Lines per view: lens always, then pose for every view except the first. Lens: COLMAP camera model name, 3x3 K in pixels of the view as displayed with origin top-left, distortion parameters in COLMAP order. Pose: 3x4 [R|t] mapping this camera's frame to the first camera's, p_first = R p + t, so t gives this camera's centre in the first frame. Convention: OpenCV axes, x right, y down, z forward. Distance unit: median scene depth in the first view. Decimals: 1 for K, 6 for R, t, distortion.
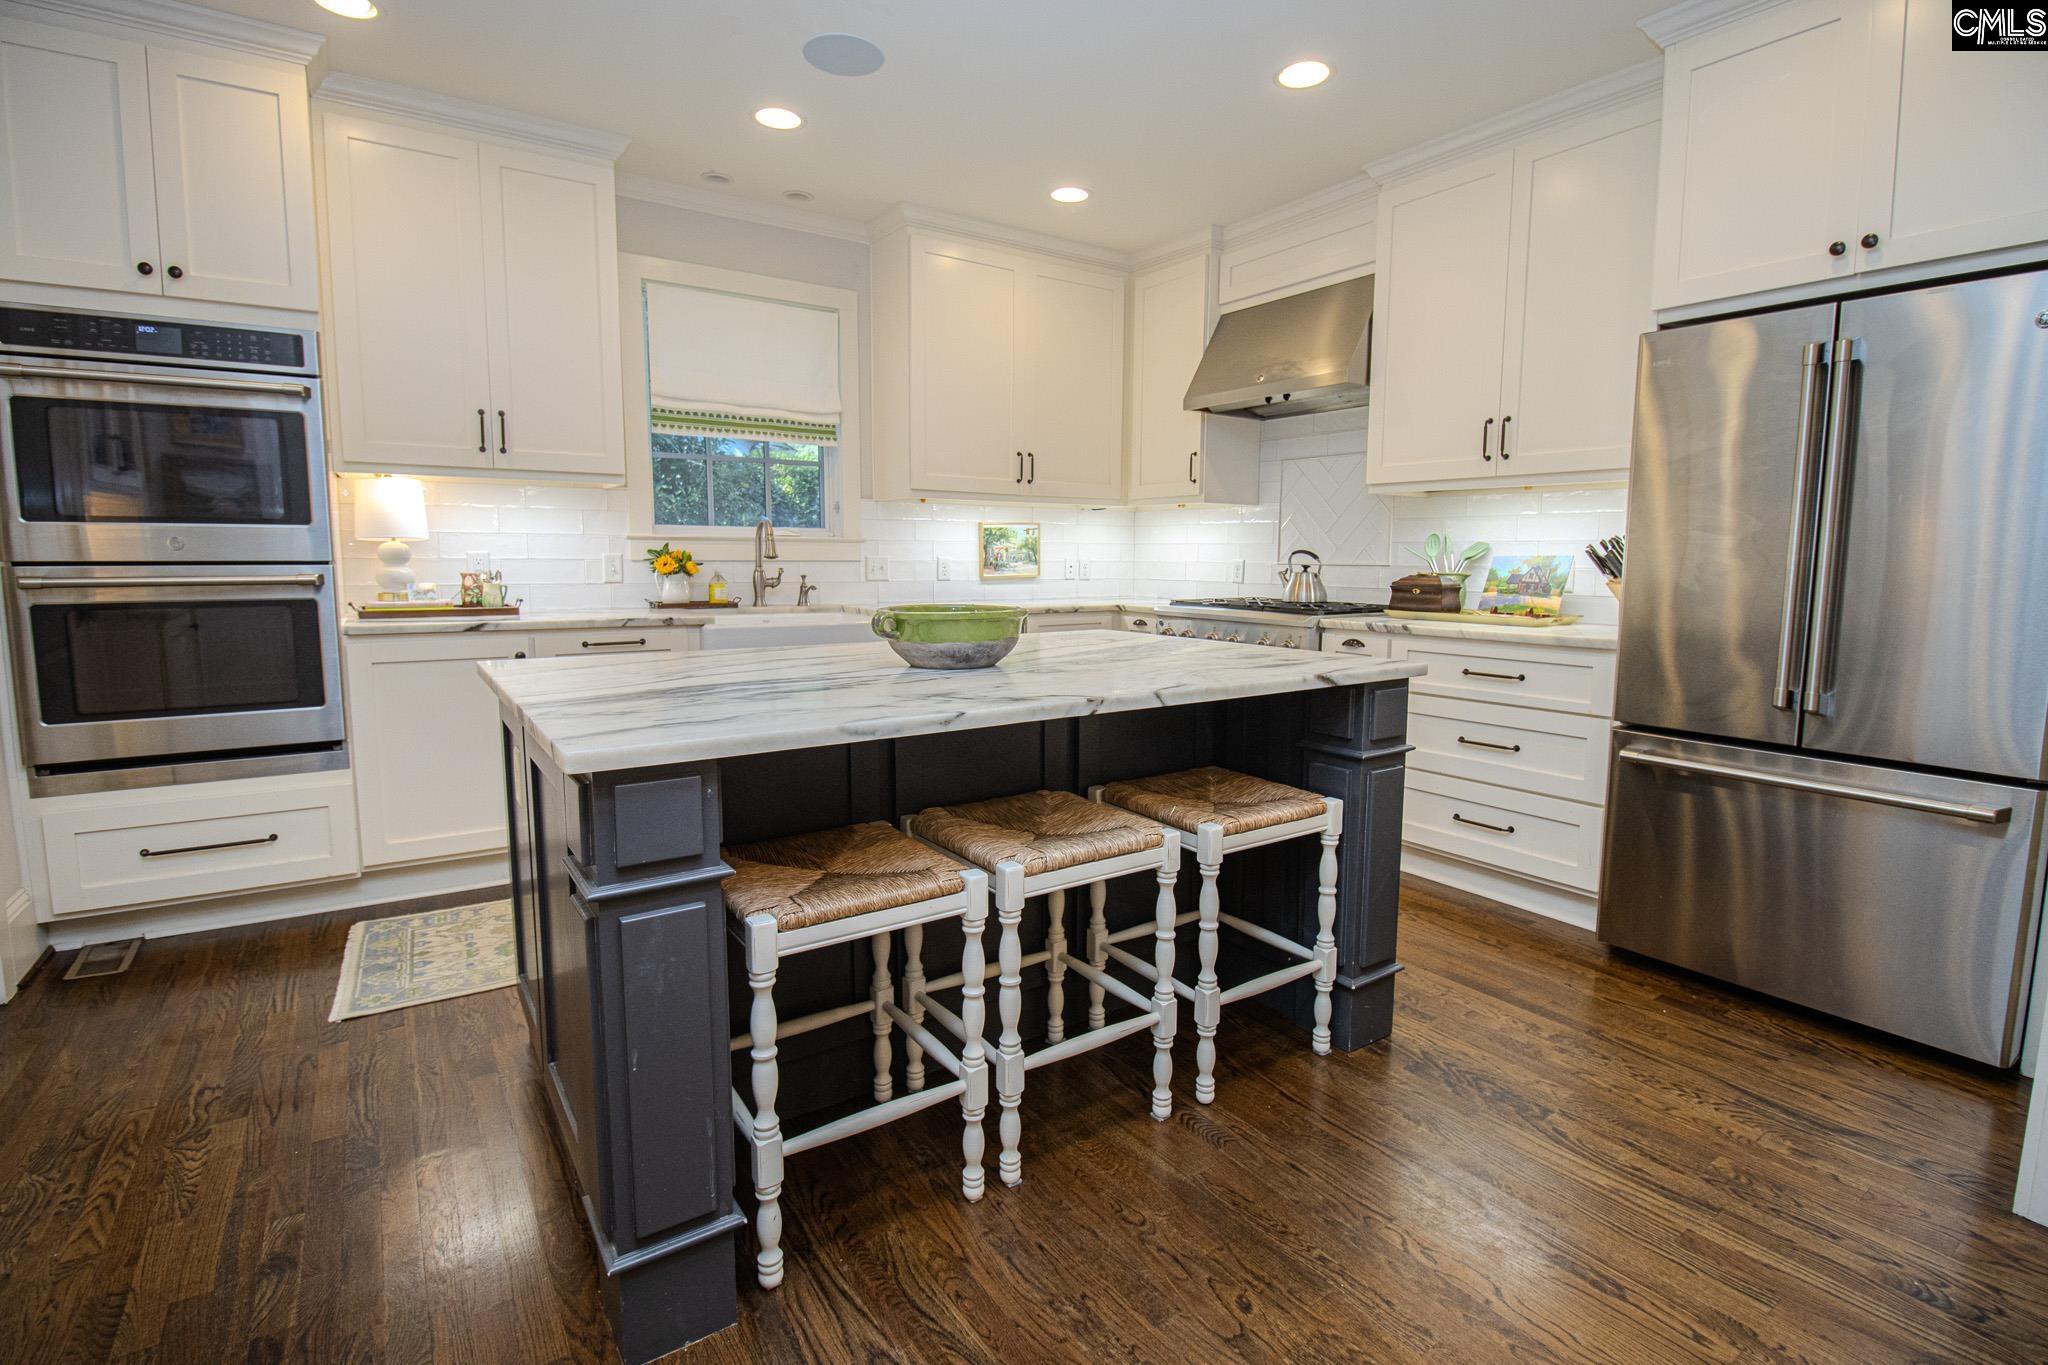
lens RADIAL K [[960.0, 0, 1033.9], [0, 960.0, 666.4], [0, 0, 1]] dist [0.008450, -0.022375]
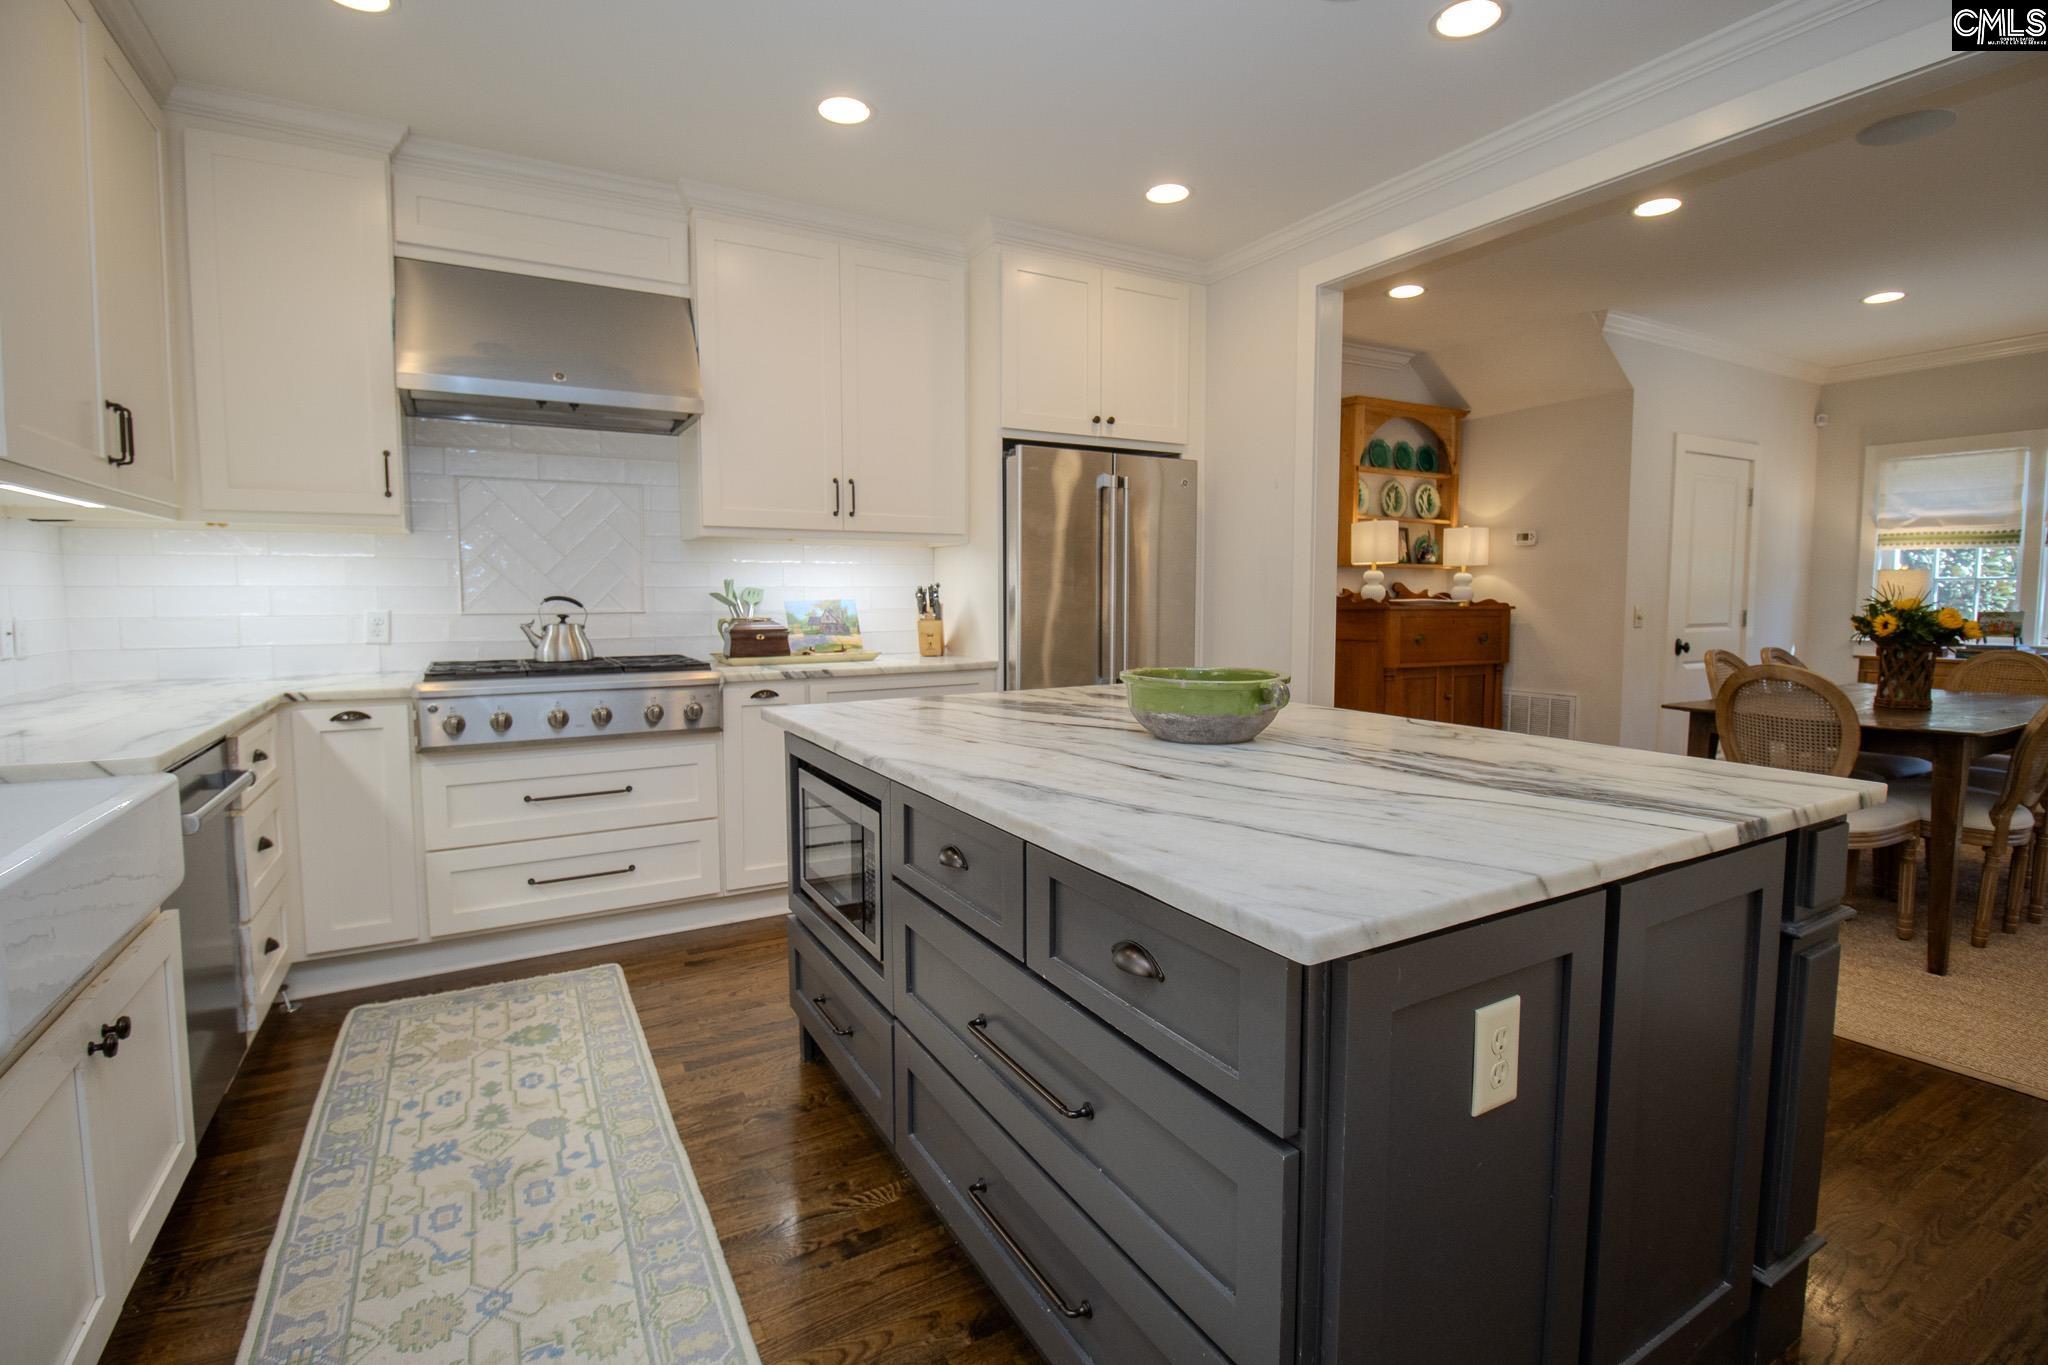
lens RADIAL K [[960.0, 0, 1033.9], [0, 960.0, 666.4], [0, 0, 1]] dist [0.008450, -0.022375]
pose [[0.071391, -0.084882, 0.993830, -0.533881], [0.116943, 0.990213, 0.076172, -0.083951], [-0.990569, 0.110783, 0.080619, 0.592889]]
